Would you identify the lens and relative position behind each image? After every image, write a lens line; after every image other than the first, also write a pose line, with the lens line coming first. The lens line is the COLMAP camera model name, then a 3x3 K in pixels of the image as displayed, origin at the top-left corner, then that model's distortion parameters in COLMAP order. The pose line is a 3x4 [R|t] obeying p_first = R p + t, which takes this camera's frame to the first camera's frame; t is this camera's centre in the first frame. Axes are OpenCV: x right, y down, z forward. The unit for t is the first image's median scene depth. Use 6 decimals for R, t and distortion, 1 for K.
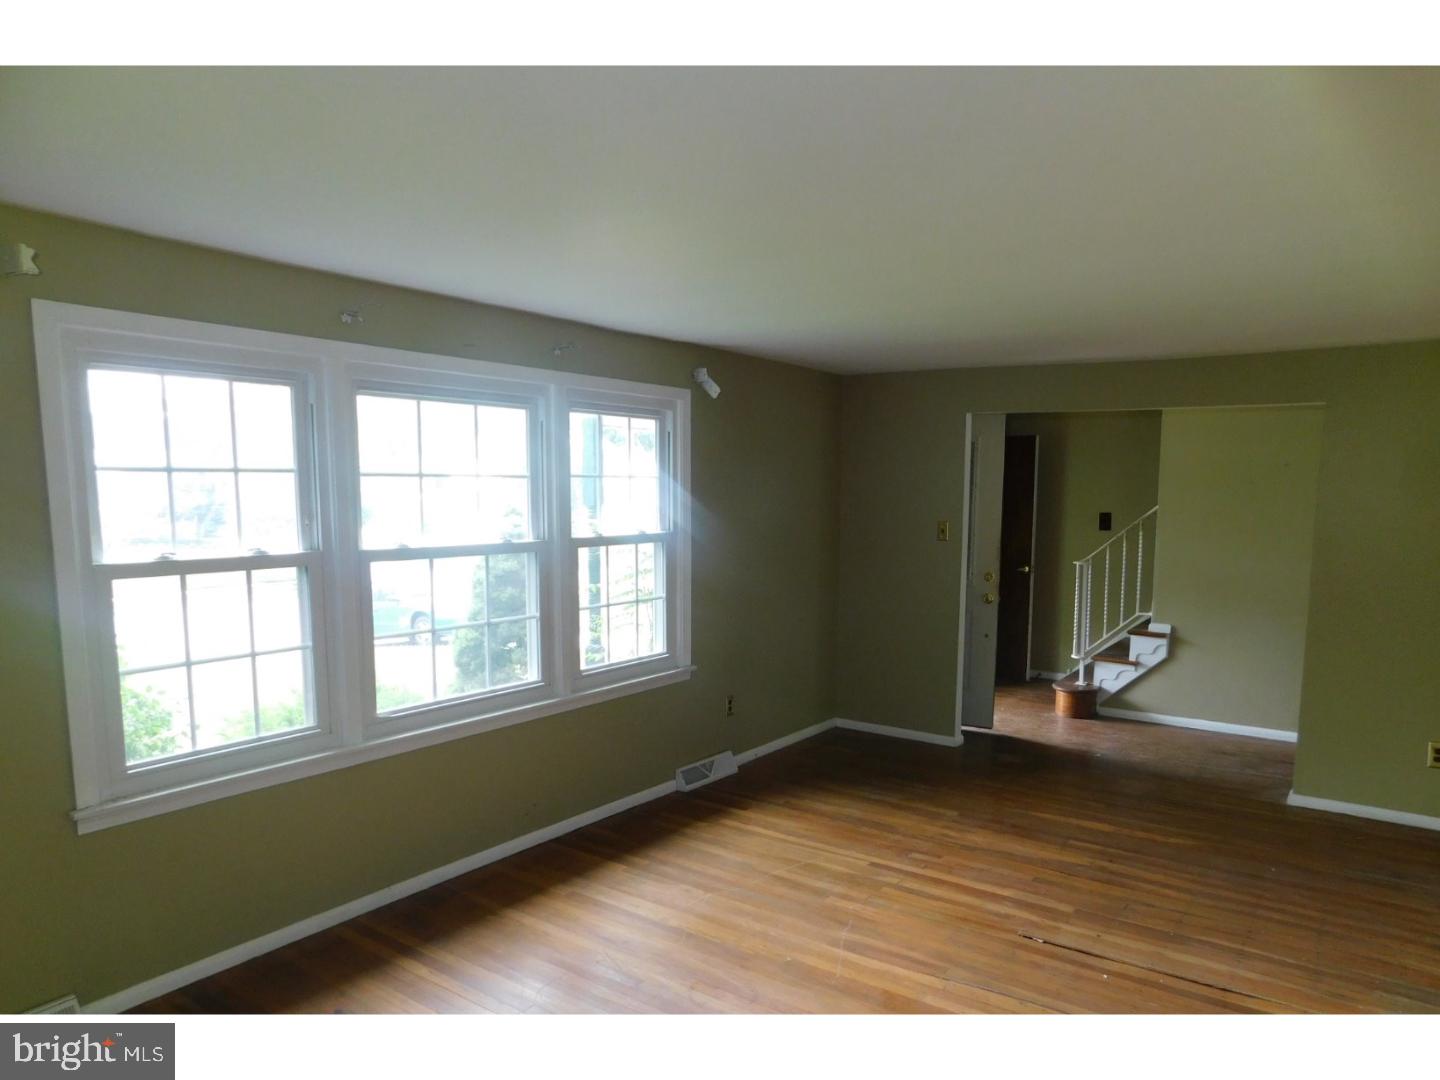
lens RADIAL K [[1020.0, 0, 753.5], [0, 1020.0, 540.3], [0, 0, 1]] dist [-0.007256, 0.003878]
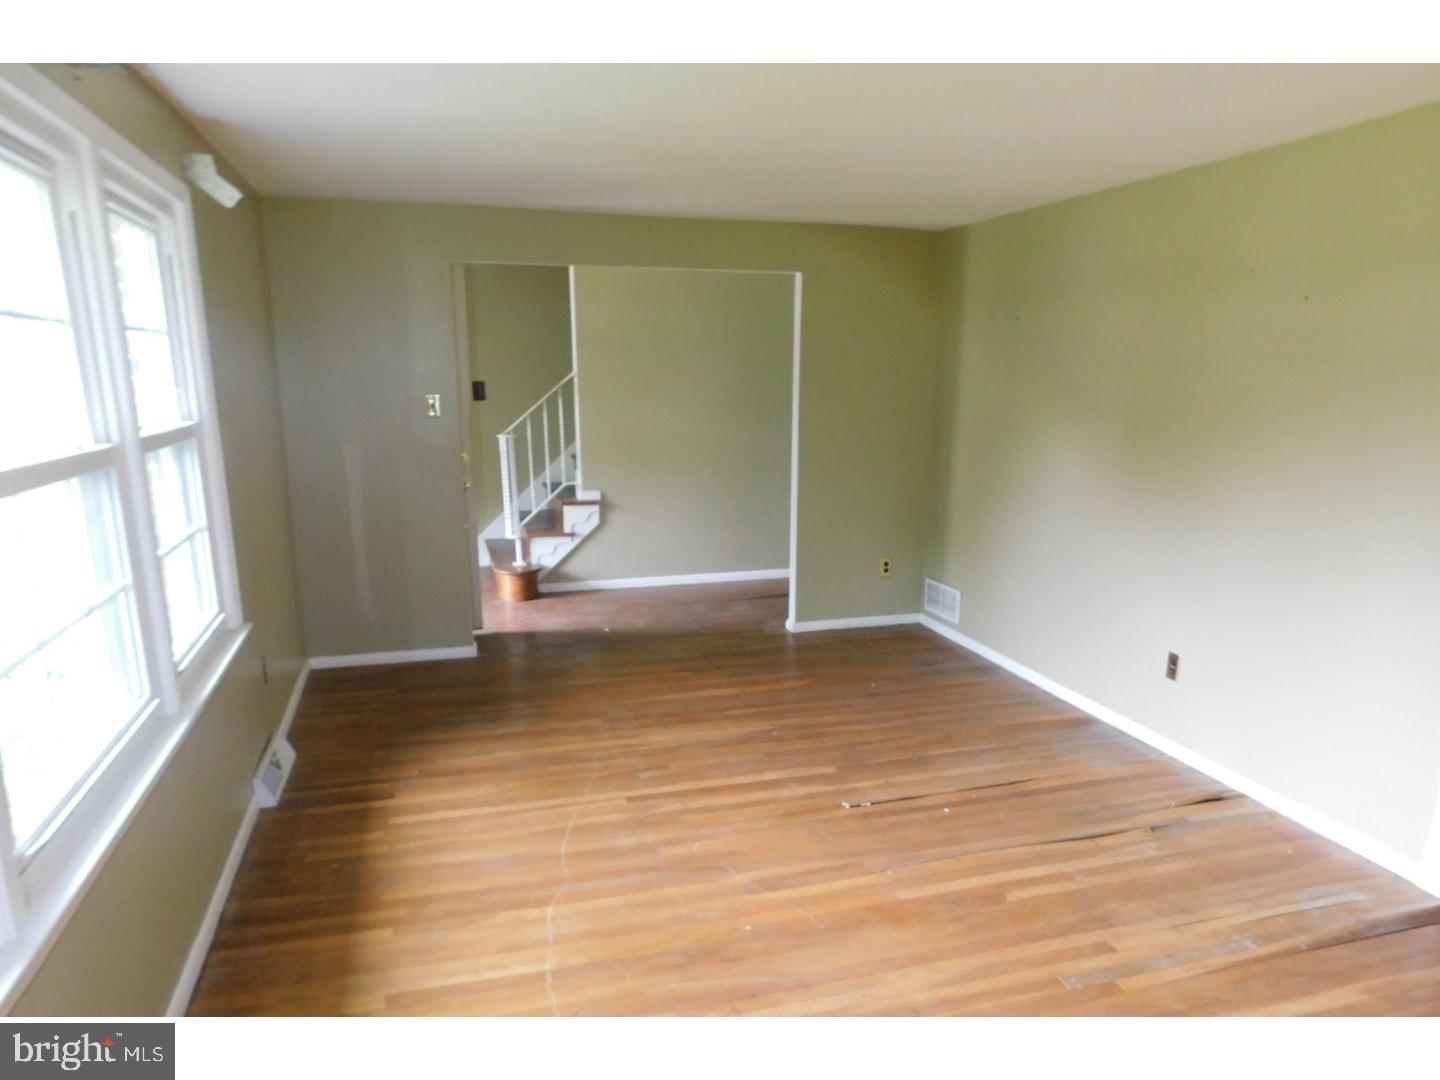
lens RADIAL K [[1020.0, 0, 753.5], [0, 1020.0, 540.3], [0, 0, 1]] dist [-0.007256, 0.003878]
pose [[0.607699, -0.144205, 0.780965, -0.397699], [0.047334, 0.988205, 0.145638, -0.011037], [-0.792755, -0.051538, 0.607357, 0.368672]]
